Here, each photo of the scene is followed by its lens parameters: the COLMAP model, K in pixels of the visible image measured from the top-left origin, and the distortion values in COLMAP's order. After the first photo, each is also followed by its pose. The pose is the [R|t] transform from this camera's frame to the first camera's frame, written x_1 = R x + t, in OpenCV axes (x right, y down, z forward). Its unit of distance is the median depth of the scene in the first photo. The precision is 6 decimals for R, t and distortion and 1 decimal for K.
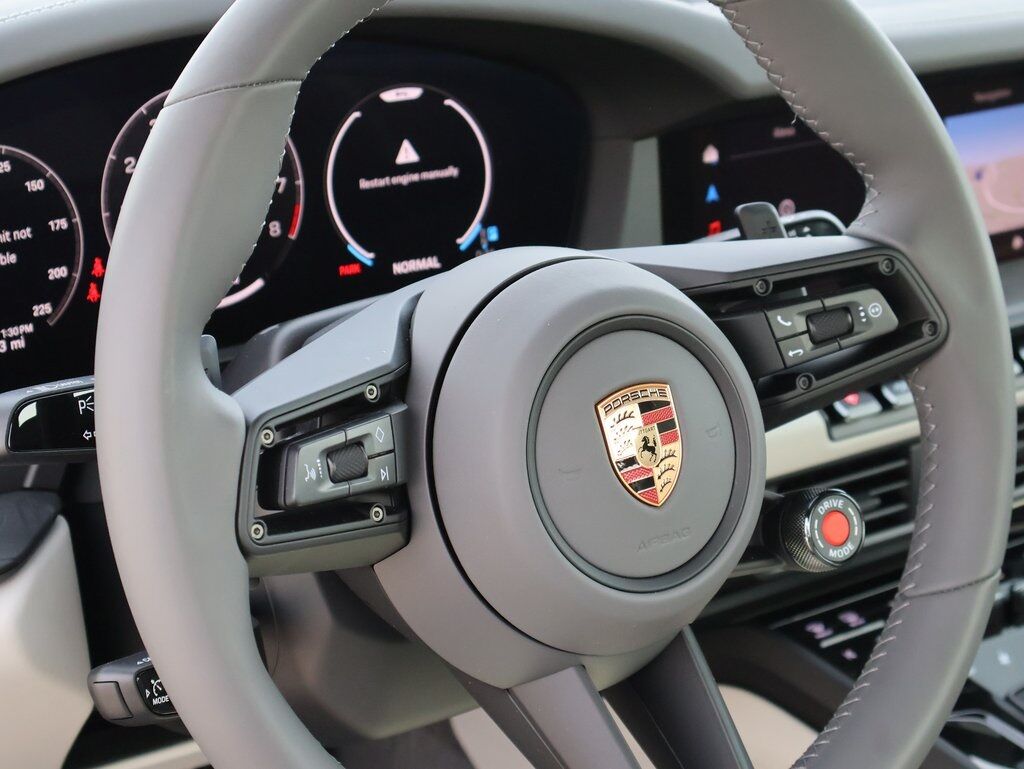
lens RADIAL K [[2277.4, 0, 516.0], [0, 2277.4, 378.8], [0, 0, 1]] dist [0.055524, 0.000000]
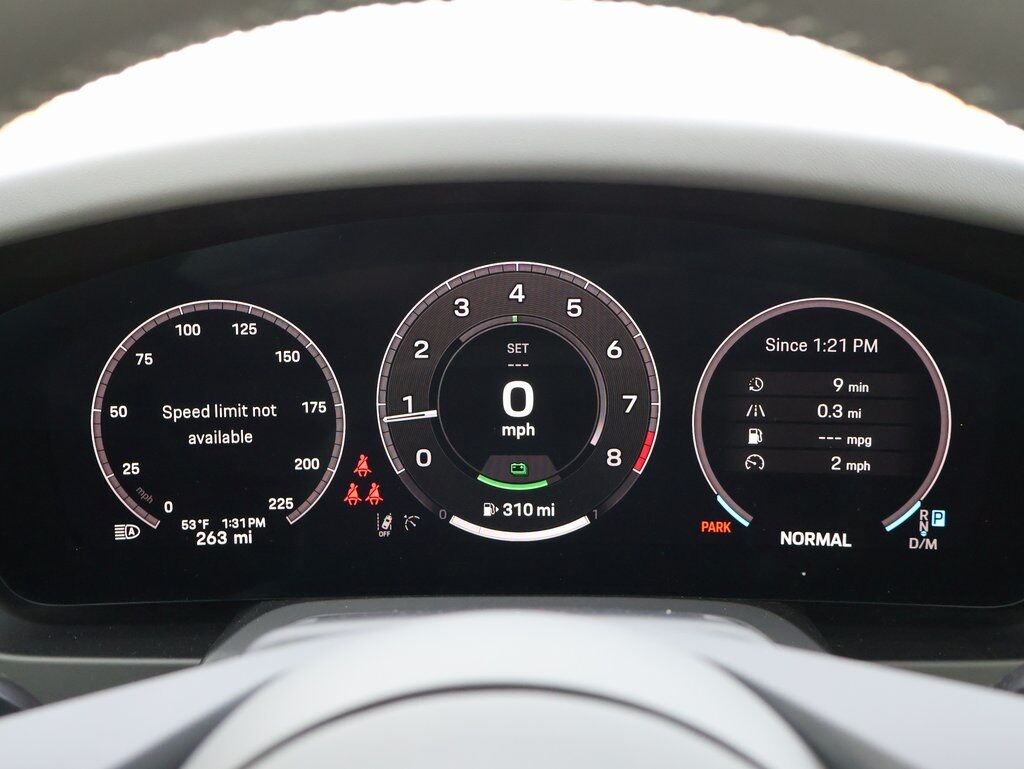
lens RADIAL K [[1320.8, 0, 508.5], [0, 1320.8, 380.5], [0, 0, 1]] dist [-0.005252, 0.000000]
pose [[0.791642, 0.153763, -0.591320, 0.152272], [-0.190974, 0.981595, -0.000423, -0.099432], [0.580372, 0.113262, 0.806437, 0.717024]]
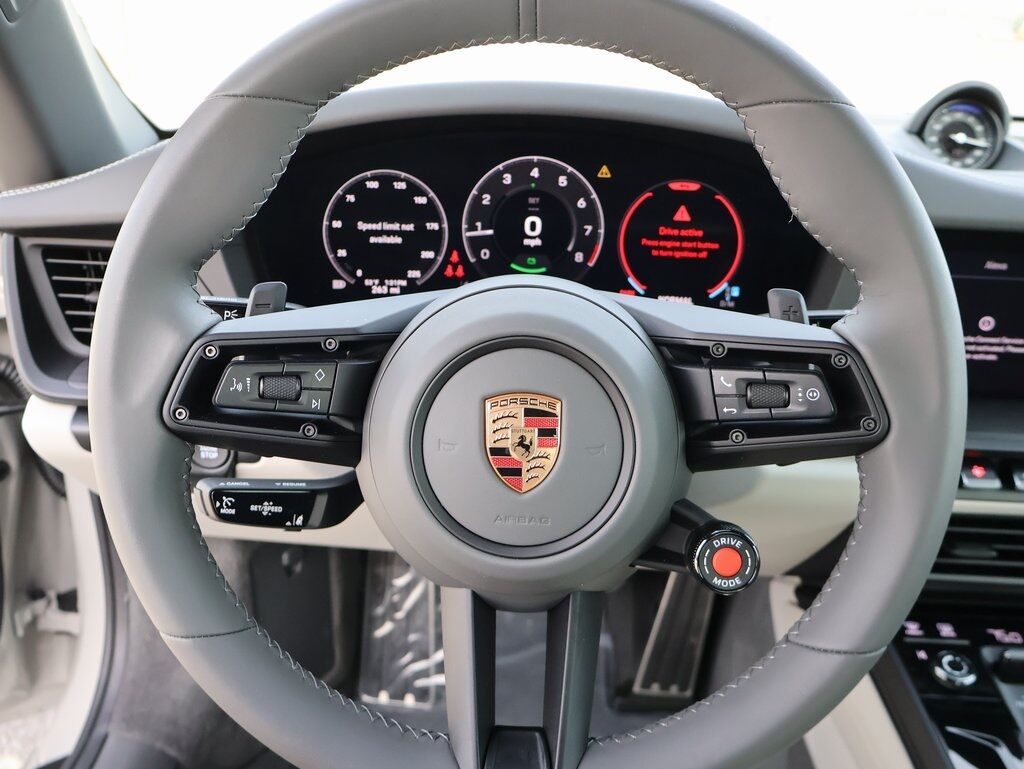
lens RADIAL K [[967.8, 0, 497.1], [0, 967.8, 400.7], [0, 0, 1]] dist [-0.009183, 0.000000]
pose [[0.779618, 0.262123, -0.568759, 0.303628], [-0.228265, 0.964652, 0.131687, -0.053118], [0.583173, 0.027162, 0.811894, 0.497594]]
